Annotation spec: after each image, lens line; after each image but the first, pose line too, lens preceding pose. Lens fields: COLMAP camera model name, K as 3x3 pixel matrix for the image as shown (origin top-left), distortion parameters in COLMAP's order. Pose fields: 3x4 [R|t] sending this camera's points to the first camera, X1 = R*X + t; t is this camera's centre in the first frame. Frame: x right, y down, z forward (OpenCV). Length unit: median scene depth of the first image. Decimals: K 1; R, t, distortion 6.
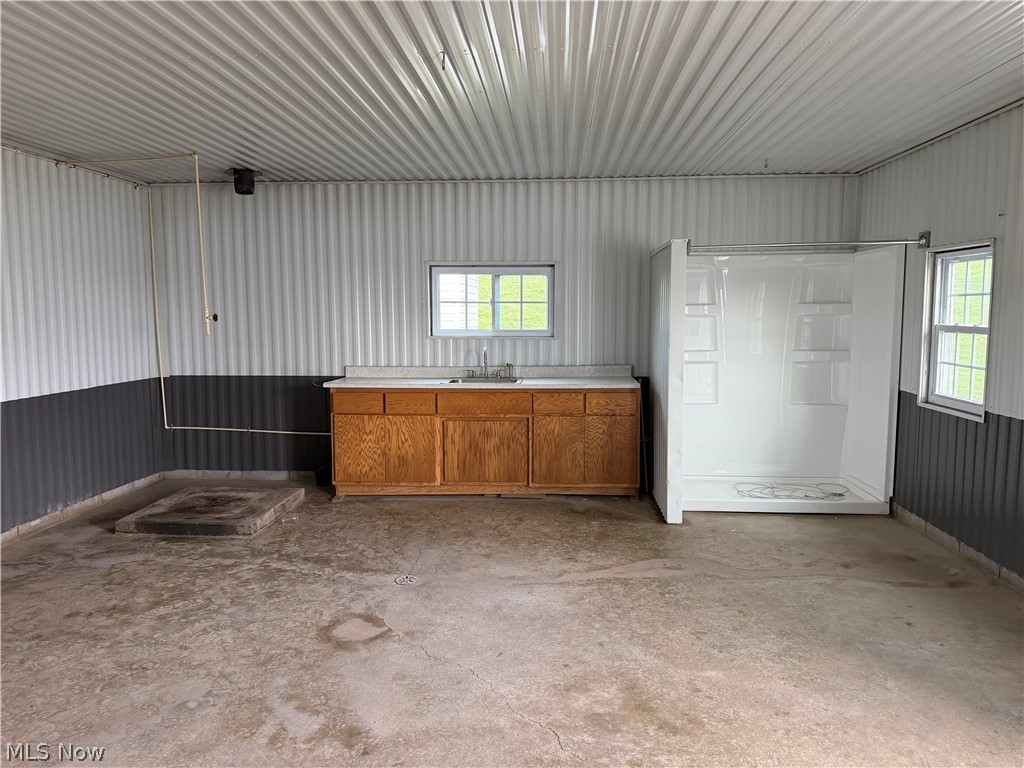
lens RADIAL K [[714.4, 0, 548.9], [0, 714.4, 350.0], [0, 0, 1]] dist [0.074050, -0.102630]
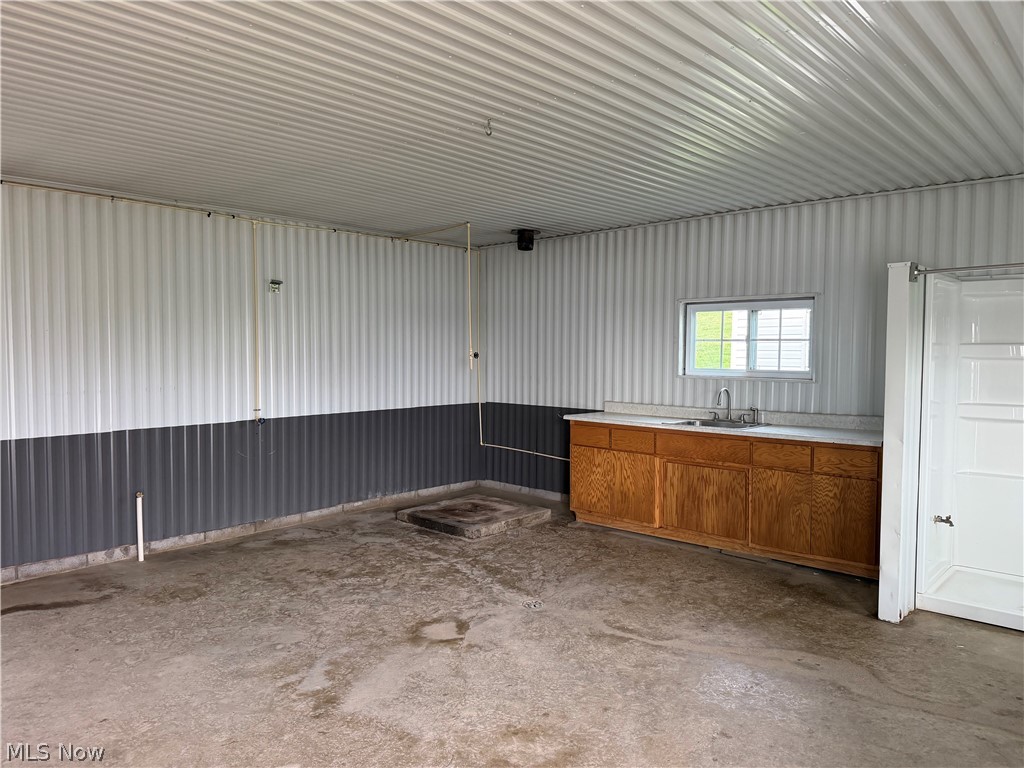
lens RADIAL K [[714.4, 0, 492.4], [0, 714.4, 354.8], [0, 0, 1]] dist [0.074050, -0.102630]
pose [[0.774065, 0.010321, -0.633022, 0.311027], [-0.036985, 0.998897, -0.028939, -0.011025], [0.632025, 0.045813, 0.773593, 0.092004]]
